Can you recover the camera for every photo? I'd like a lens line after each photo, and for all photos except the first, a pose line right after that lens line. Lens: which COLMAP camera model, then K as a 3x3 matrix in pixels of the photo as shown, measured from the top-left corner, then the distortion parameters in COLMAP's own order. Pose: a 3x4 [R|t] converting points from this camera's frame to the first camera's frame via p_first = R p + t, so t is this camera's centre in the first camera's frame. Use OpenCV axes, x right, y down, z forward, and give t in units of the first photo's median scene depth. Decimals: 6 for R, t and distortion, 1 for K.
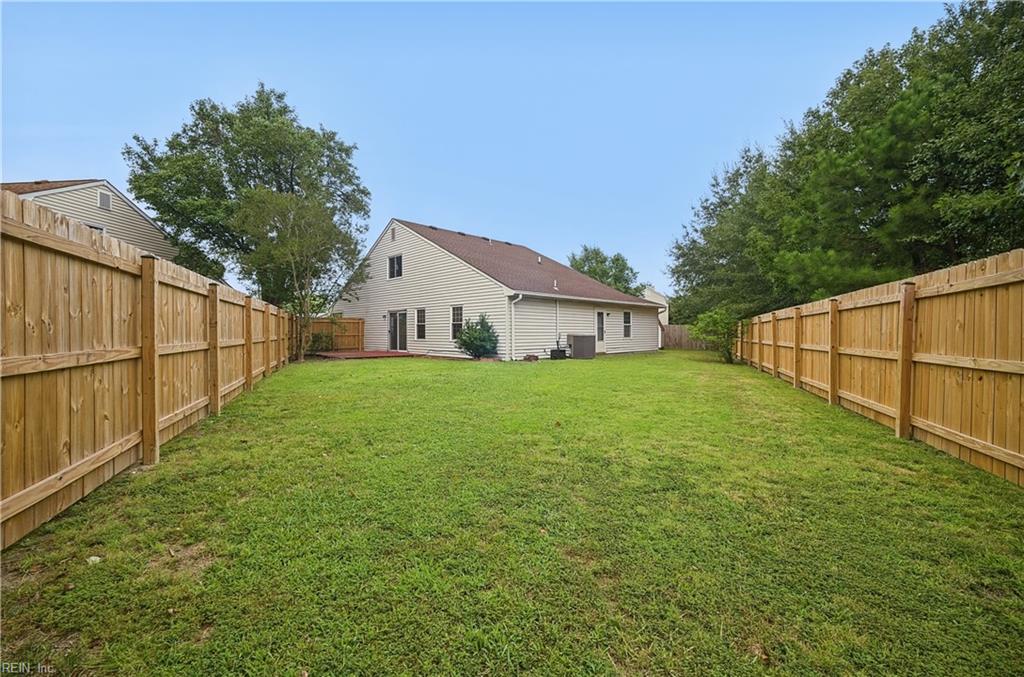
lens RADIAL K [[397.4, 0, 512.0], [0, 397.4, 338.5], [0, 0, 1]] dist [-0.000015, -0.000013]
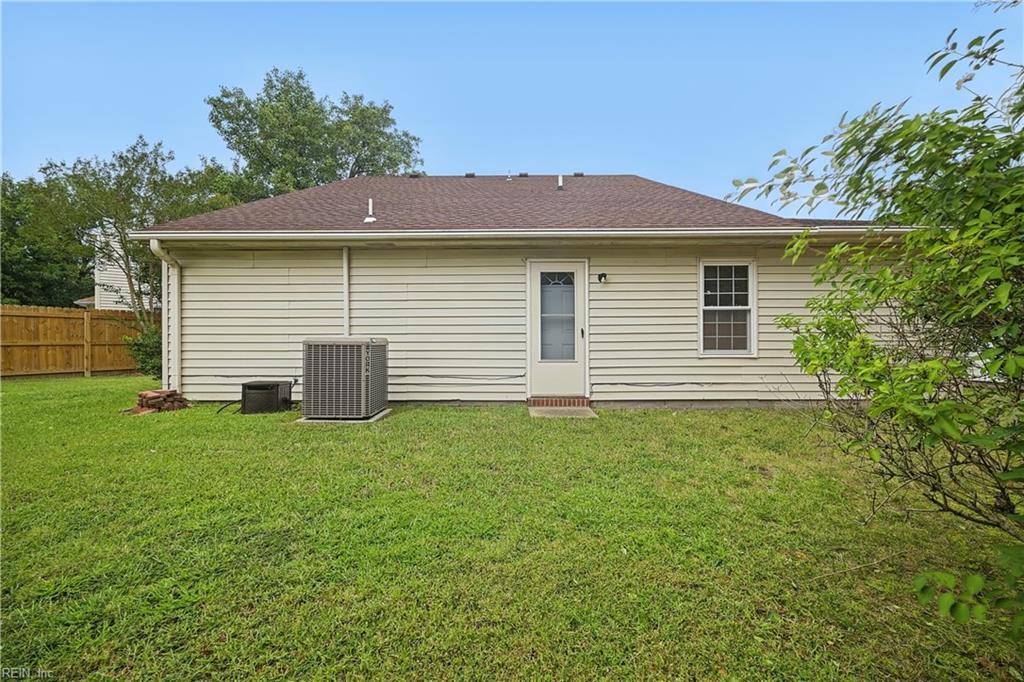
lens RADIAL K [[388.3, 0, 512.0], [0, 388.3, 341.0], [0, 0, 1]] dist [-0.006204, -0.000114]
pose [[0.707576, 0.001017, -0.706636, 0.386282], [-0.008209, 0.999943, -0.006780, -0.007114], [0.706589, 0.010598, 0.707544, 0.692119]]
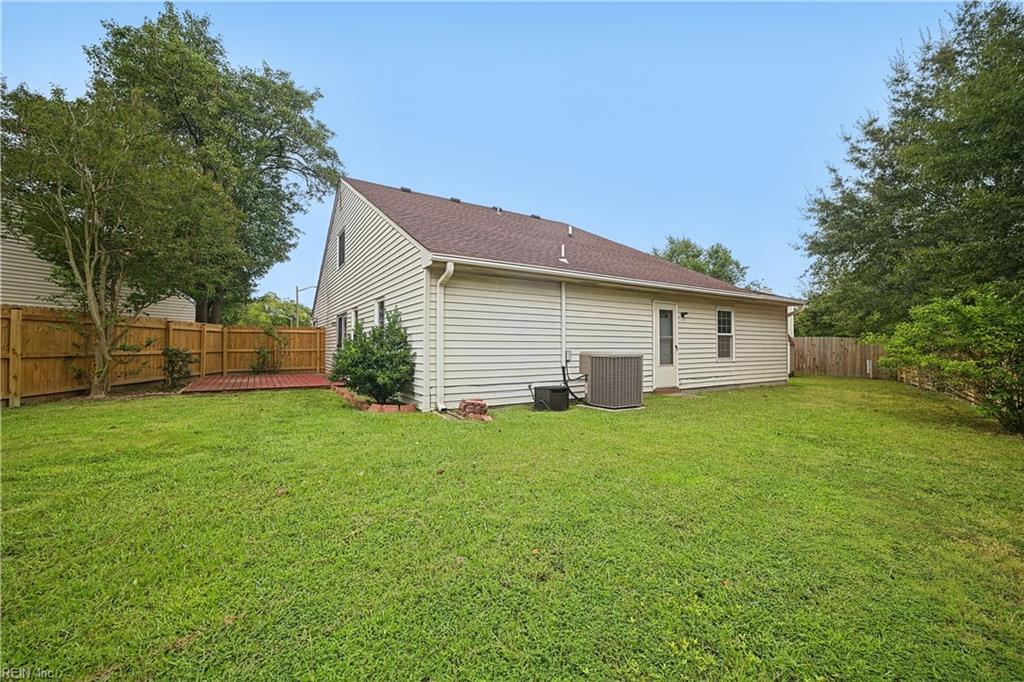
lens RADIAL K [[388.3, 0, 512.0], [0, 388.3, 341.0], [0, 0, 1]] dist [-0.006204, -0.000114]
pose [[0.971269, -0.001070, -0.237981, 0.136635], [-0.006483, 0.999500, -0.030953, -0.007914], [0.237895, 0.031607, 0.970777, 0.428275]]
